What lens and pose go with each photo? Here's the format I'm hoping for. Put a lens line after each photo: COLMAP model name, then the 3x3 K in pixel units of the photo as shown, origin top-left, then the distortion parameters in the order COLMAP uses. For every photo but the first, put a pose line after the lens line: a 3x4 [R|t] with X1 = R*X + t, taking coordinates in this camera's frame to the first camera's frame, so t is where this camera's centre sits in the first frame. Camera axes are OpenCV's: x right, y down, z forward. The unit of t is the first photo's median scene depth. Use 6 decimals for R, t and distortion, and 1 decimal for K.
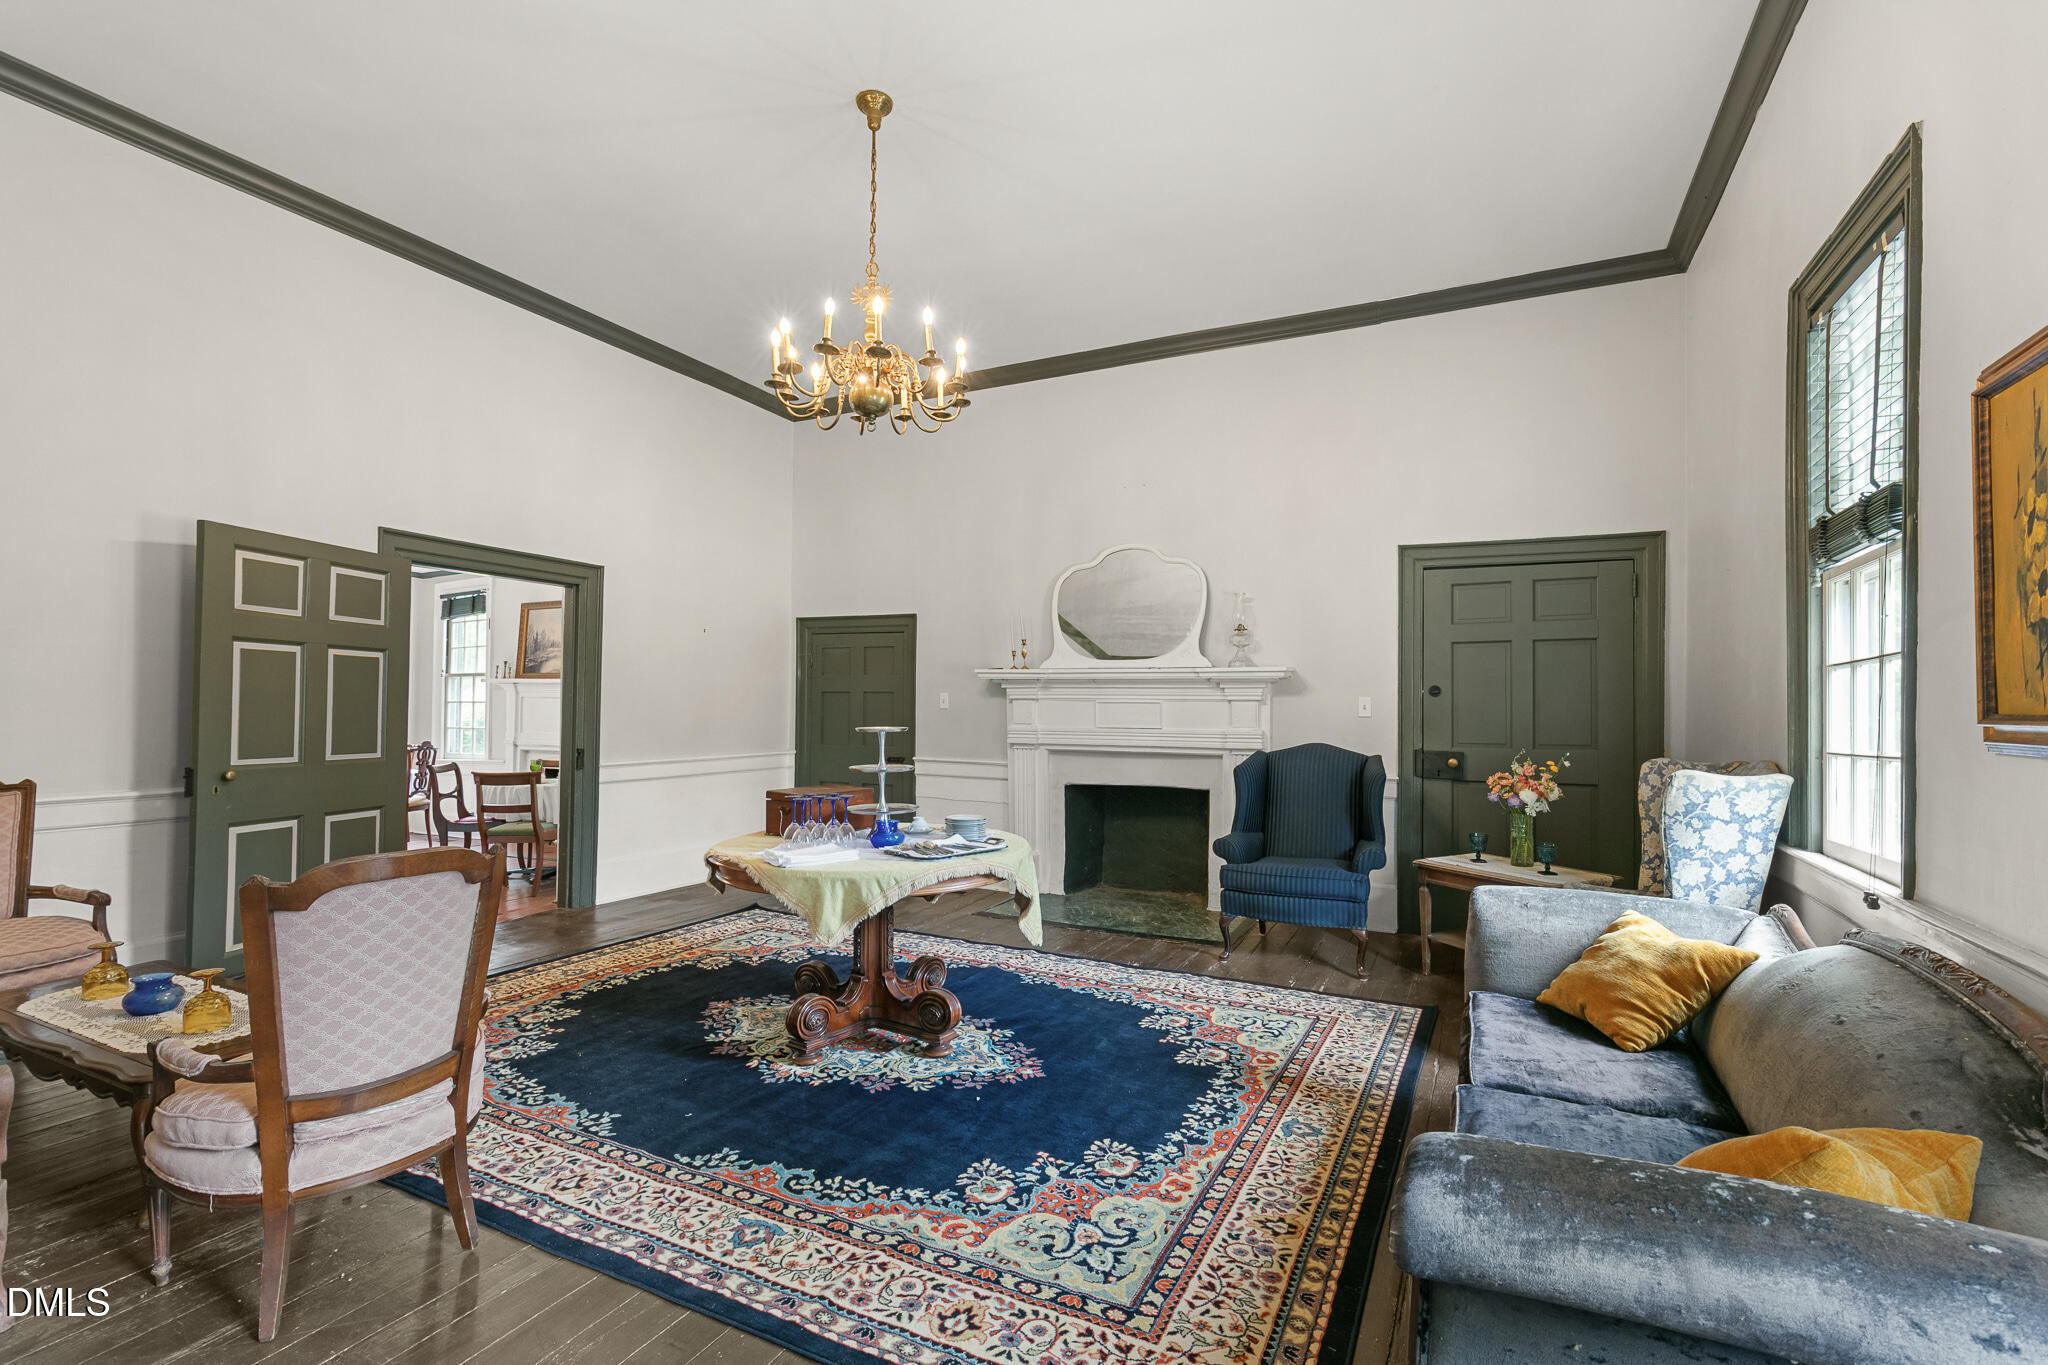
lens RADIAL K [[945.6, 0, 1027.3], [0, 945.6, 691.3], [0, 0, 1]] dist [0.006063, -0.001971]
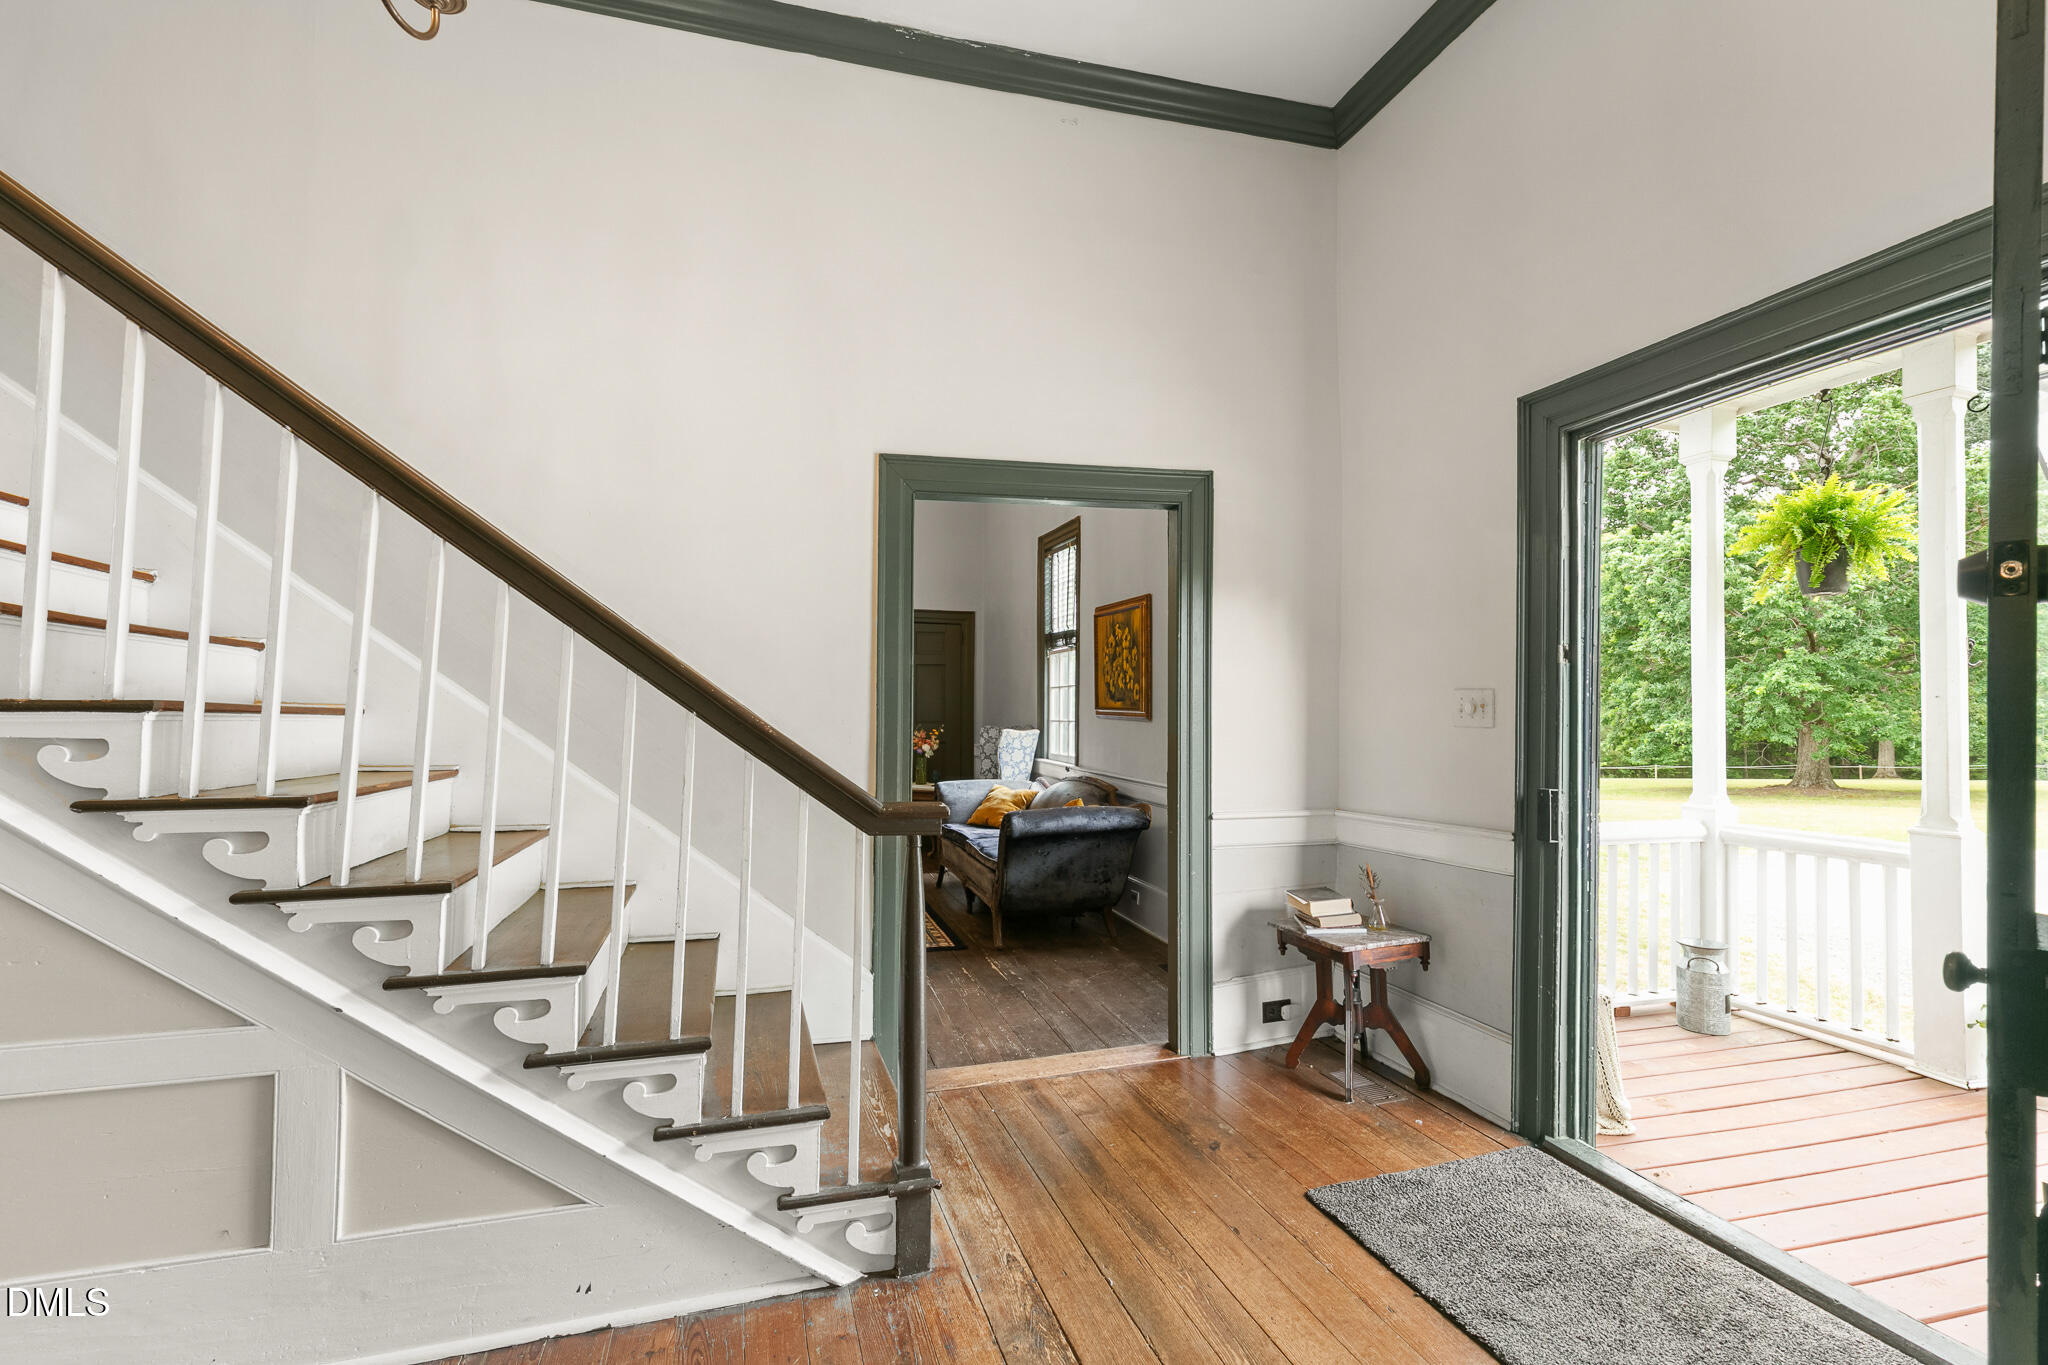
lens RADIAL K [[945.6, 0, 1021.7], [0, 945.6, 687.8], [0, 0, 1]] dist [0.006063, -0.001971]
pose [[0.741878, -0.003952, 0.670523, -0.987297], [-0.003654, 0.999944, 0.009937, -0.051653], [-0.670525, -0.009822, 0.741822, -0.904462]]
